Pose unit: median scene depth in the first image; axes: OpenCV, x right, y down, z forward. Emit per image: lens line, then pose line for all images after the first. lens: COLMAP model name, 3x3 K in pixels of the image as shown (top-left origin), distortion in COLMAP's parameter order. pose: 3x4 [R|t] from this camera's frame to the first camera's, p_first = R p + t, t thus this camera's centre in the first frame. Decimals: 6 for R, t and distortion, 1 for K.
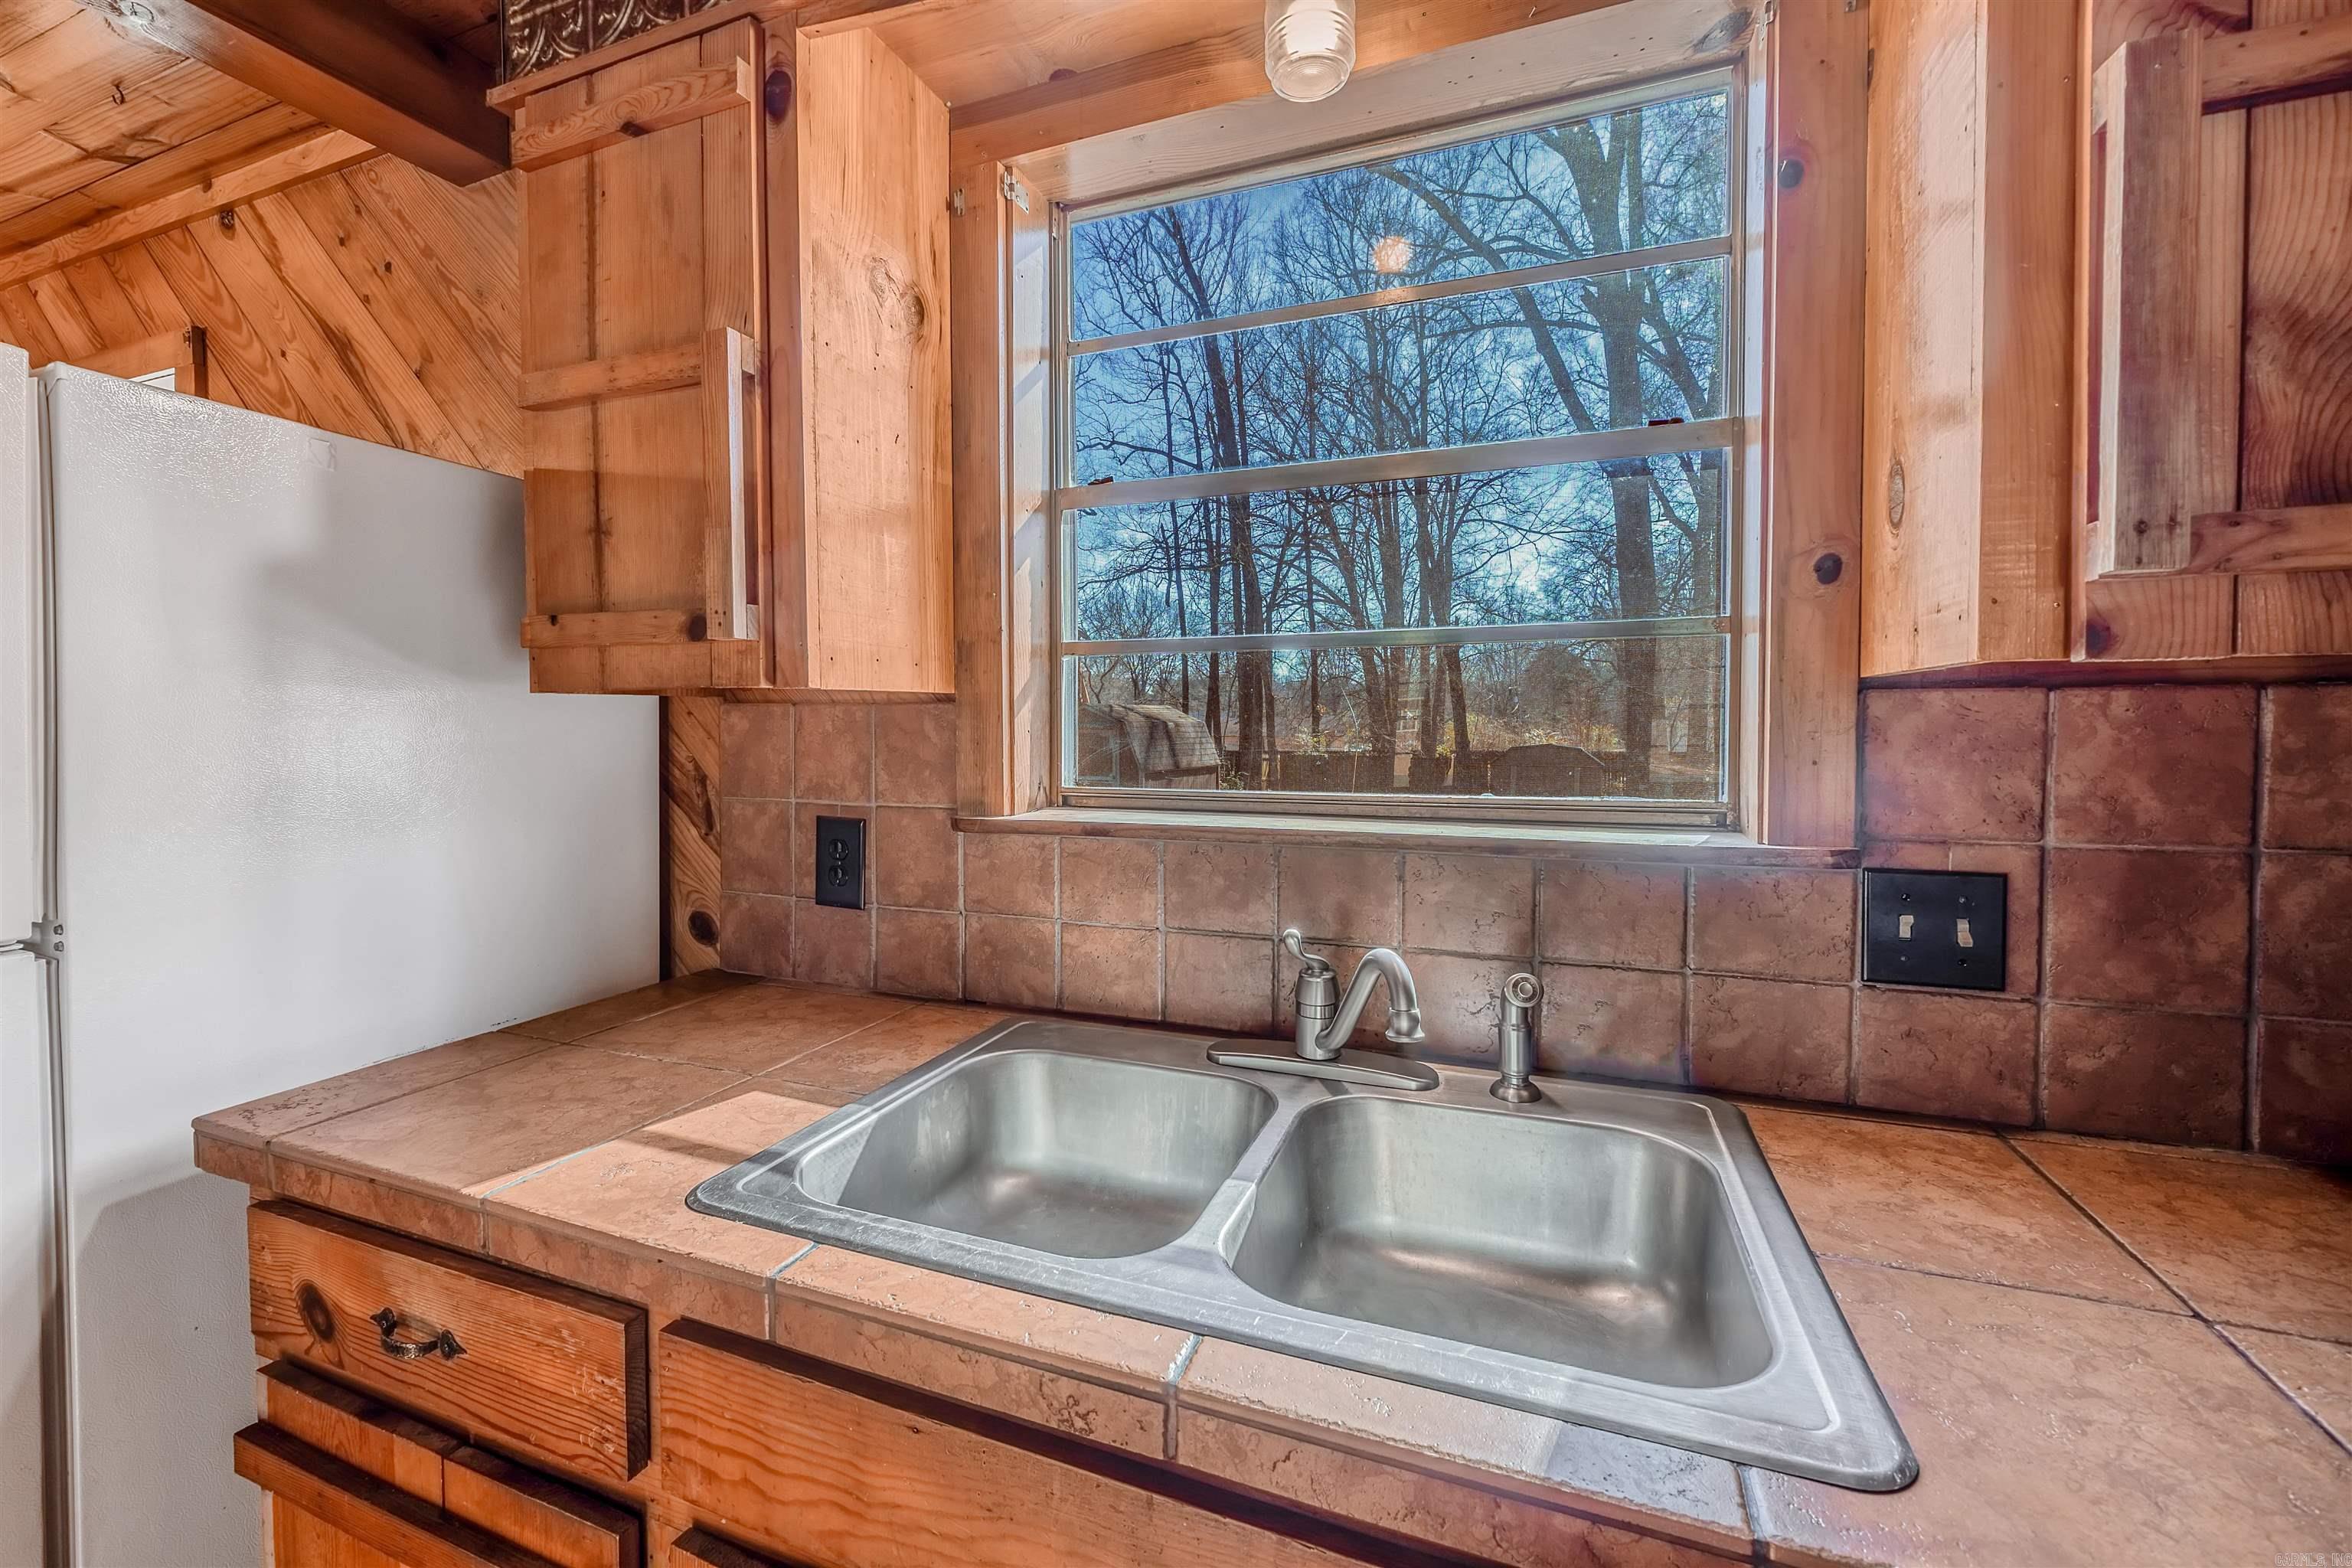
lens RADIAL K [[995.2, 0, 1169.4], [0, 995.2, 756.4], [0, 0, 1]] dist [-0.000696, -0.000111]
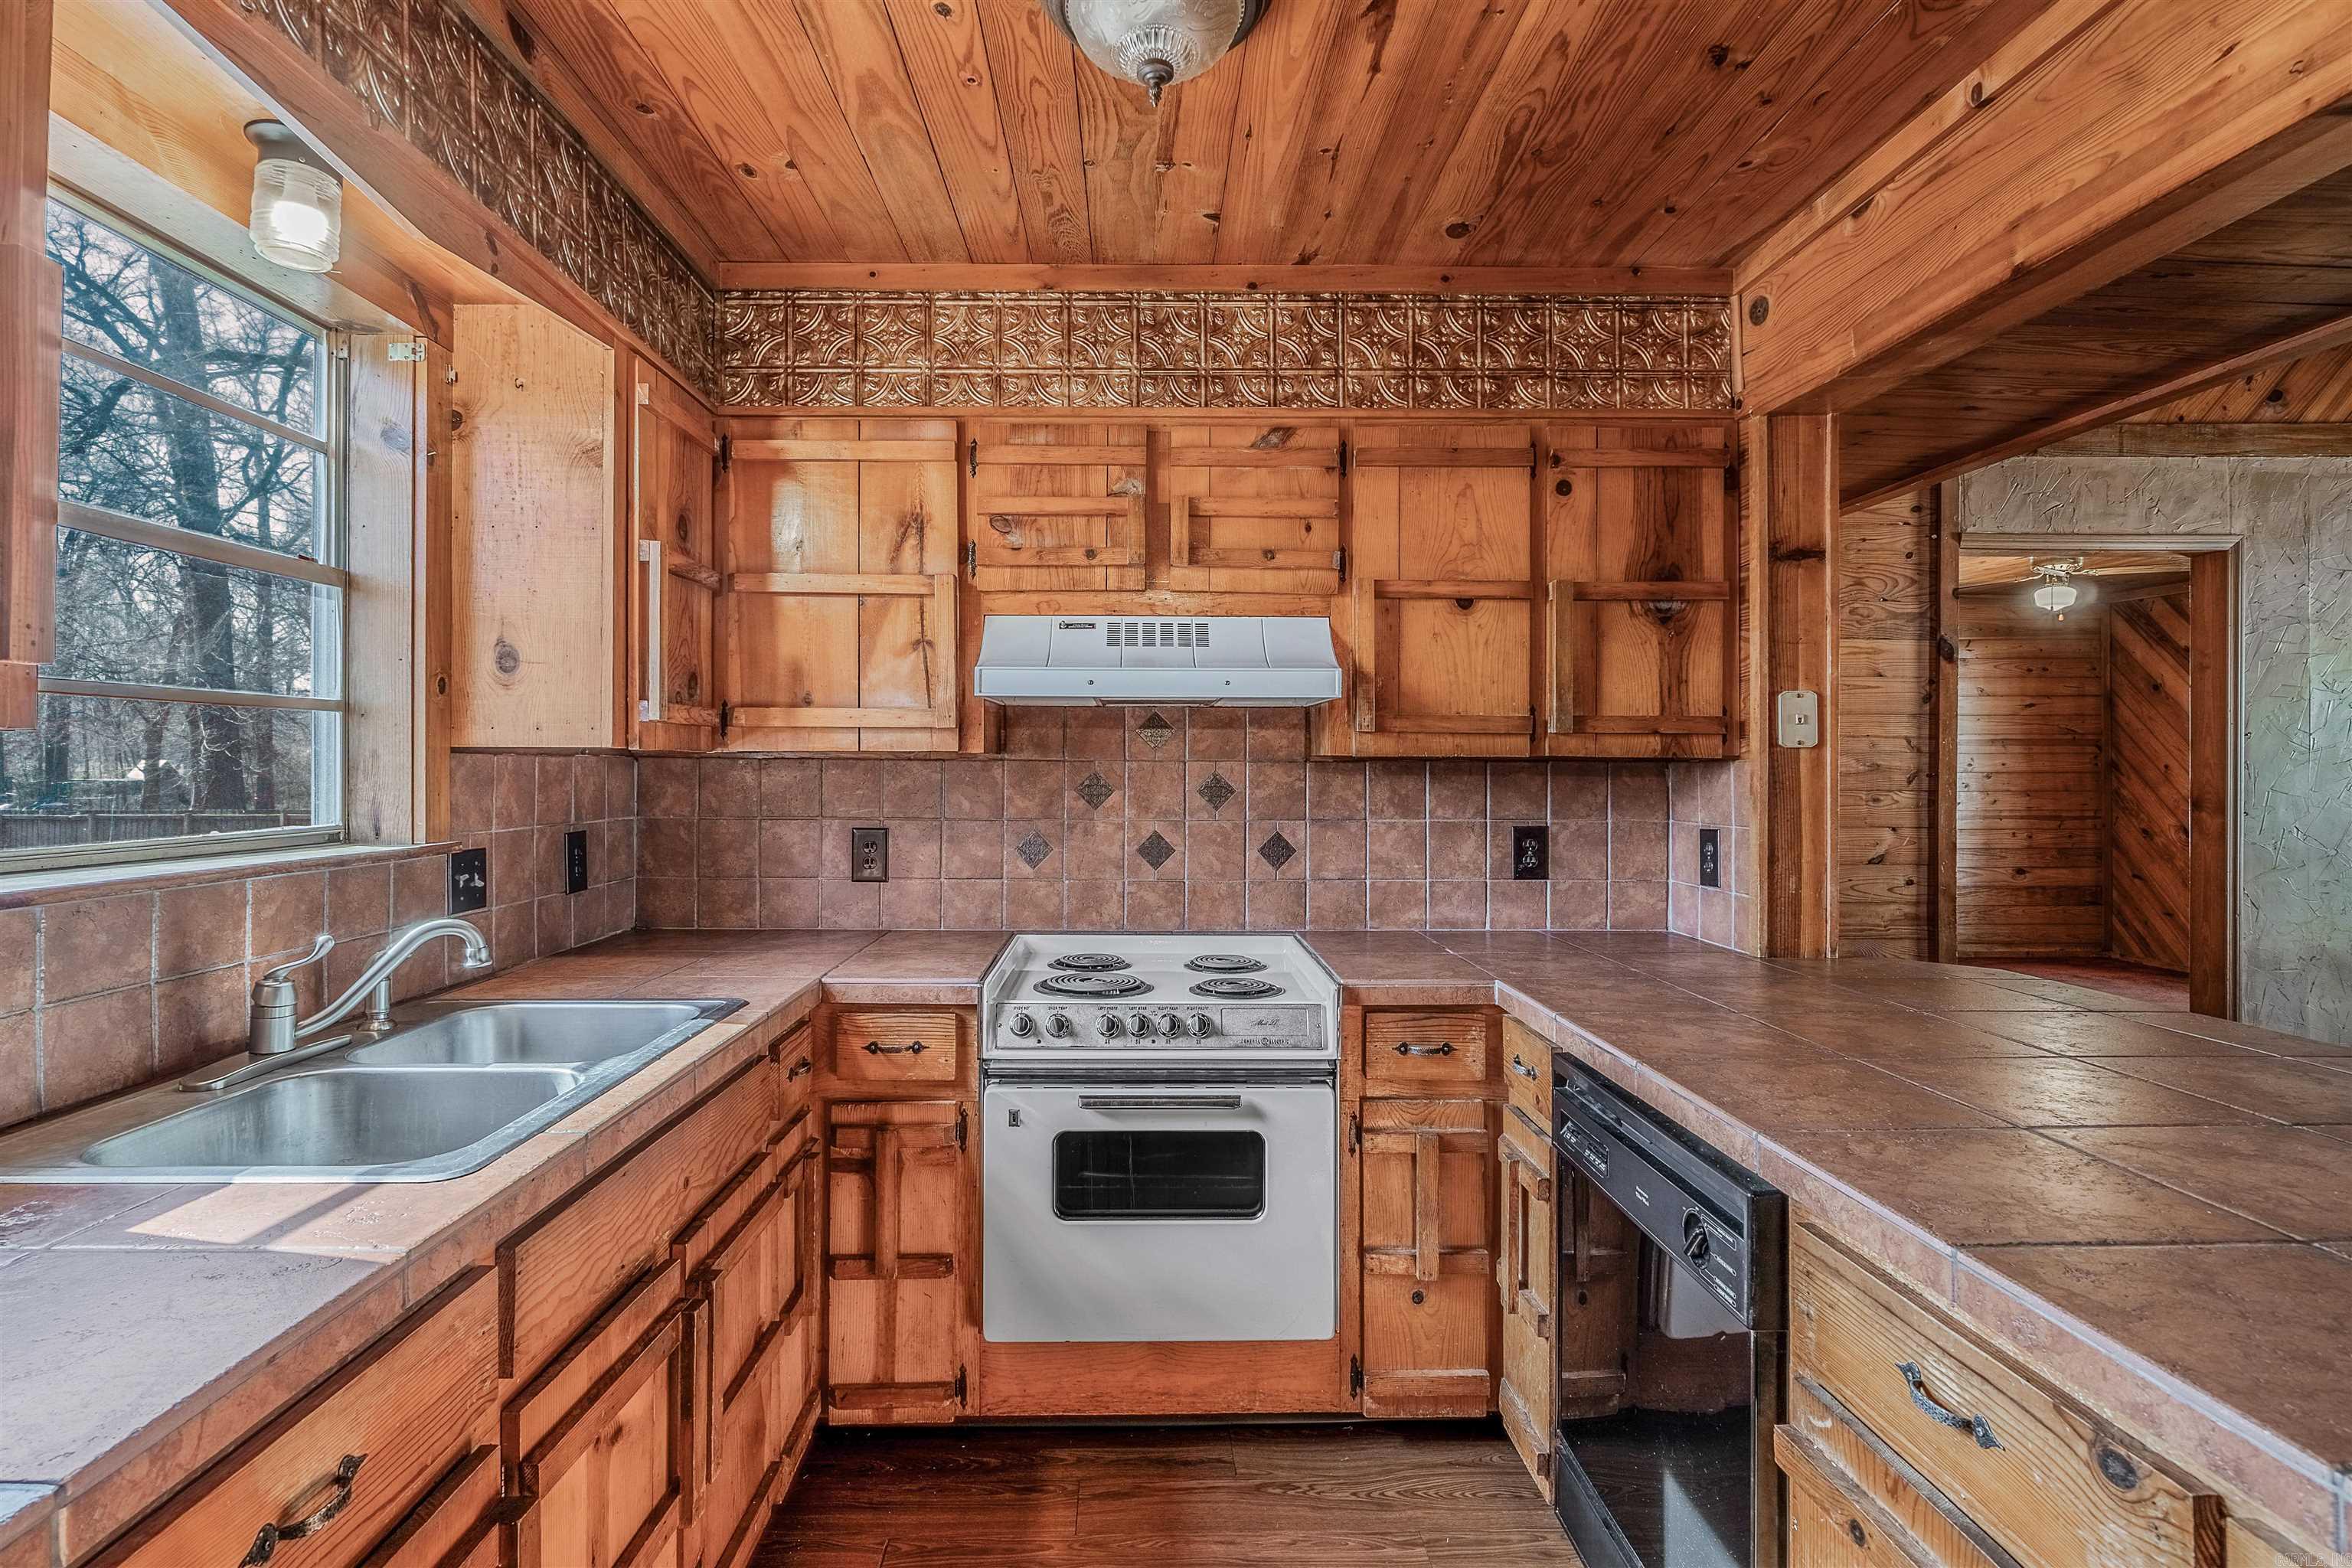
lens RADIAL K [[1127.2, 0, 1168.3], [0, 1127.2, 758.9], [0, 0, 1]] dist [-0.003198, -0.000309]
pose [[-0.396789, 0.006791, 0.917885, -1.358056], [0.026748, 0.999634, 0.004166, -0.024289], [-0.917520, 0.026205, -0.396825, 0.486253]]
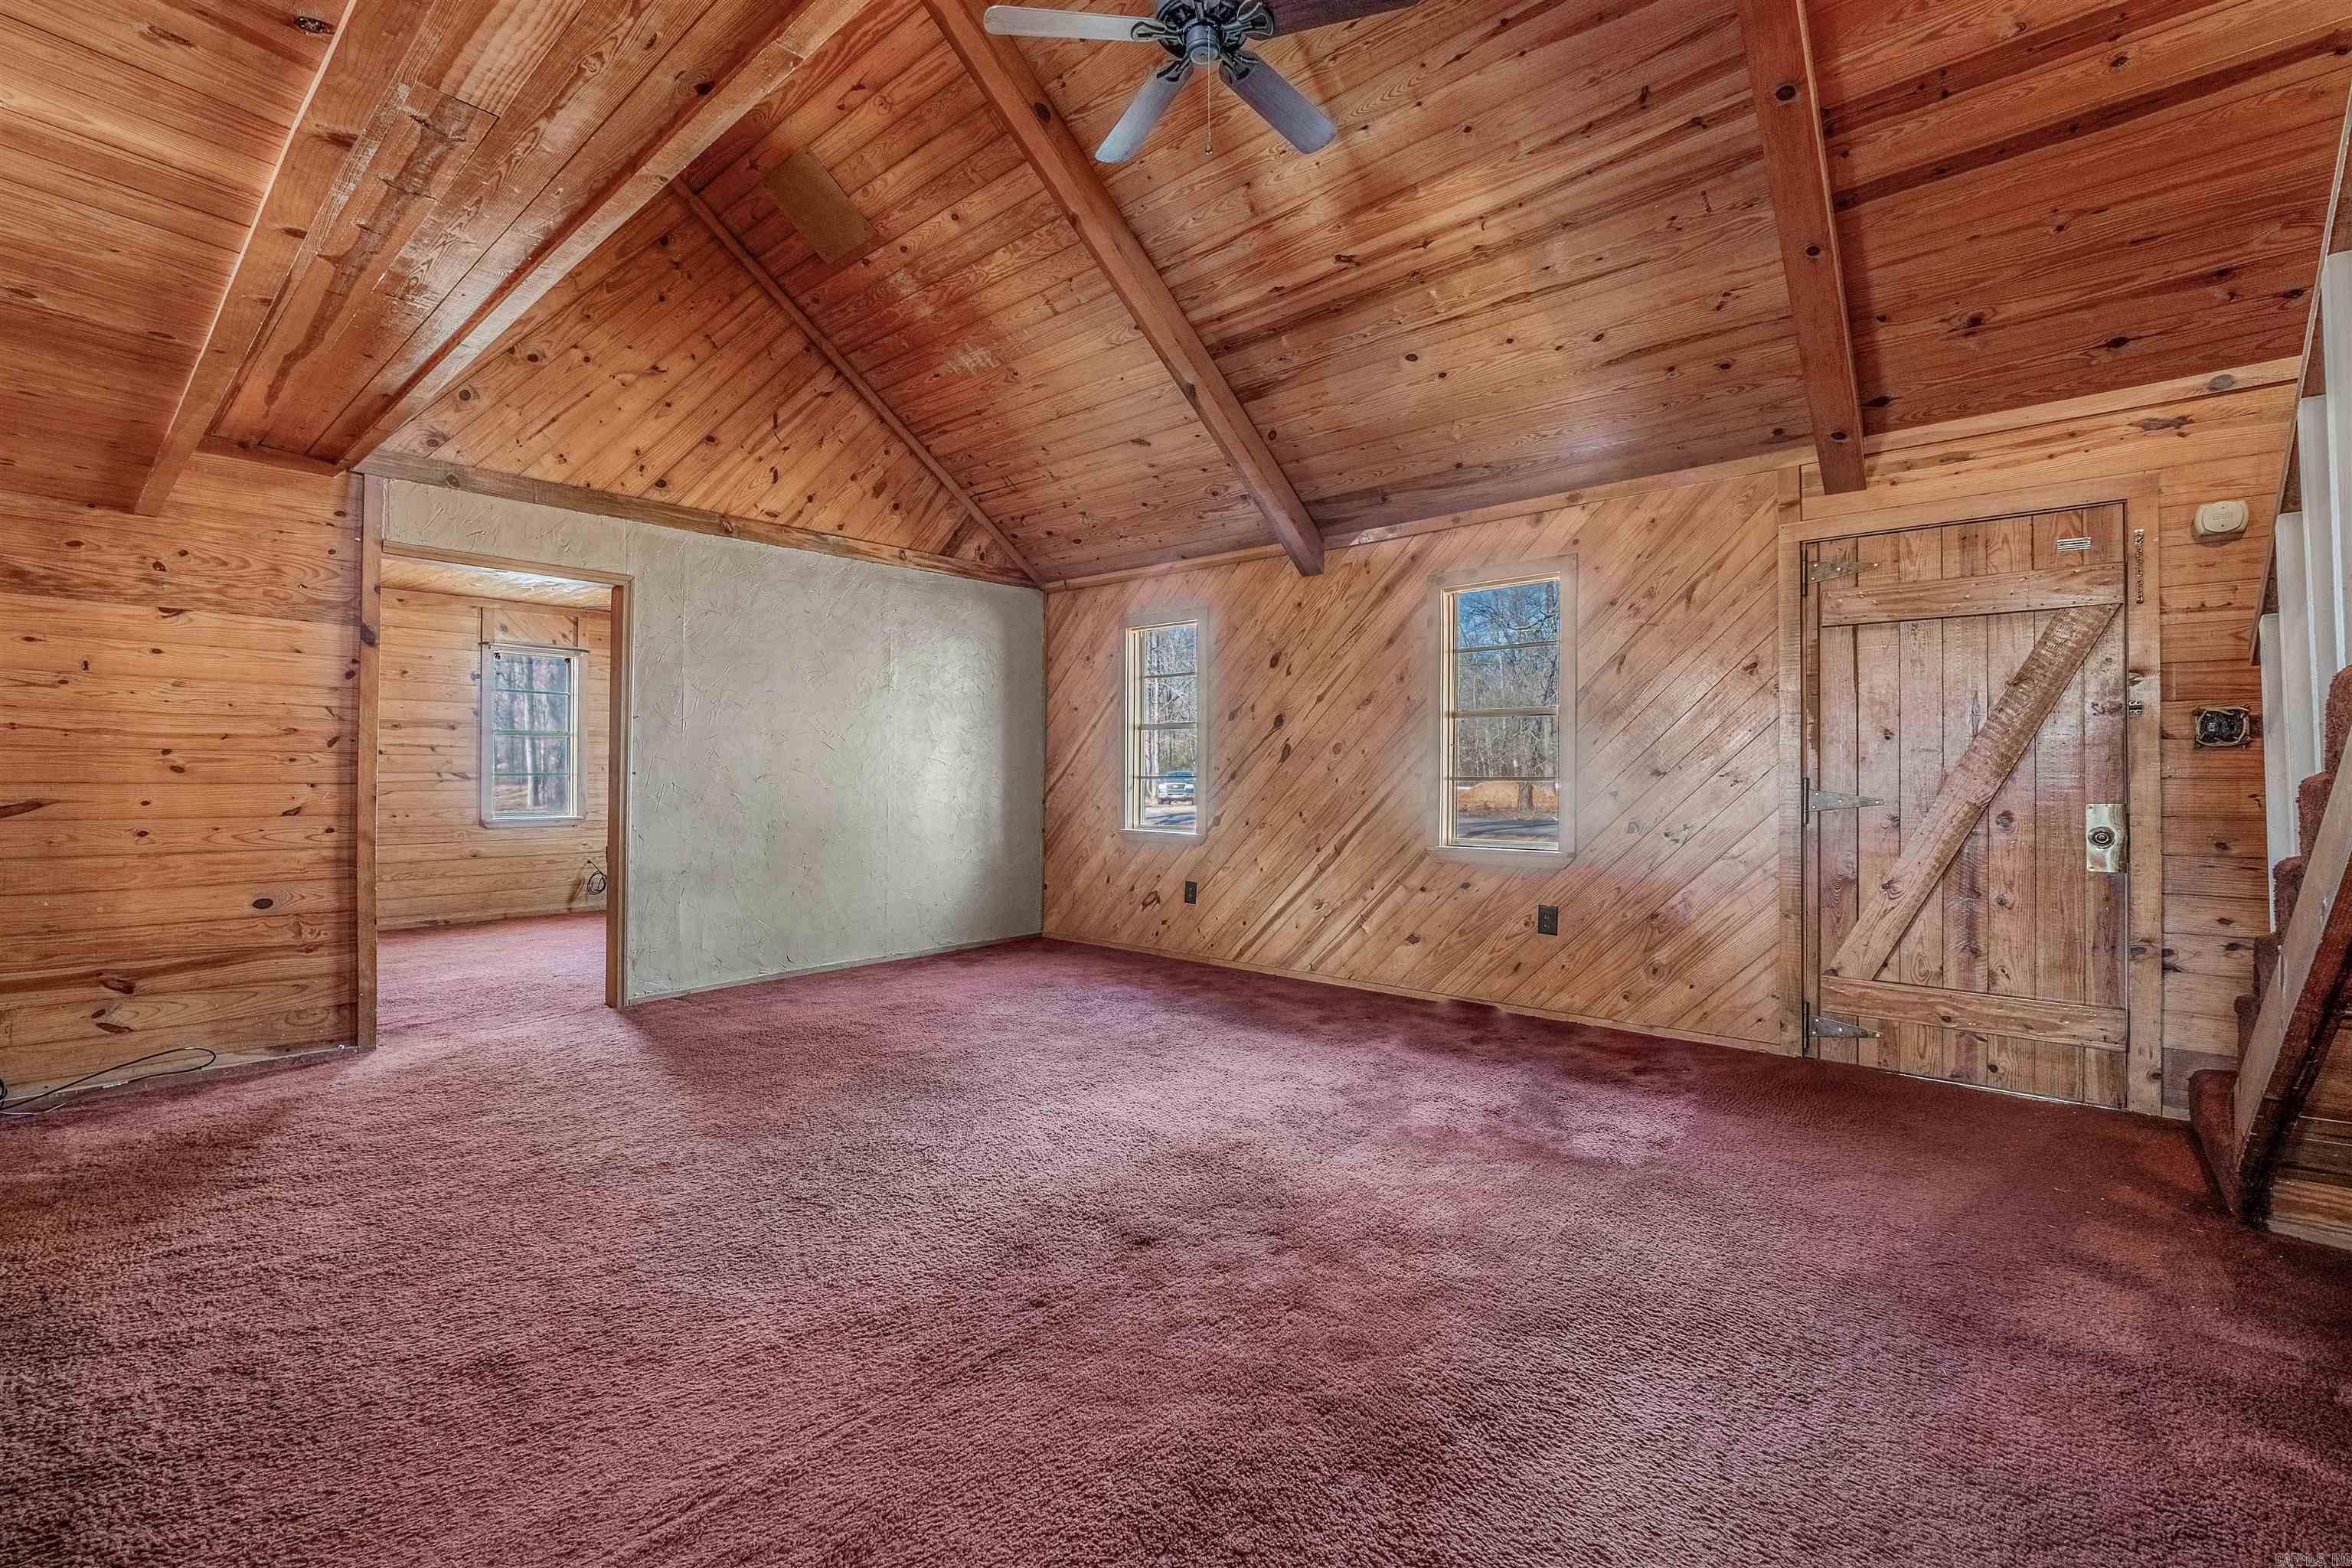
lens RADIAL K [[992.8, 0, 1170.6], [0, 992.8, 773.5], [0, 0, 1]] dist [-0.009501, -0.000685]
pose [[-0.949384, -0.002802, 0.314107, -2.930448], [0.005586, 0.999652, 0.025799, 0.135016], [-0.314070, 0.026248, -0.949037, -0.459381]]
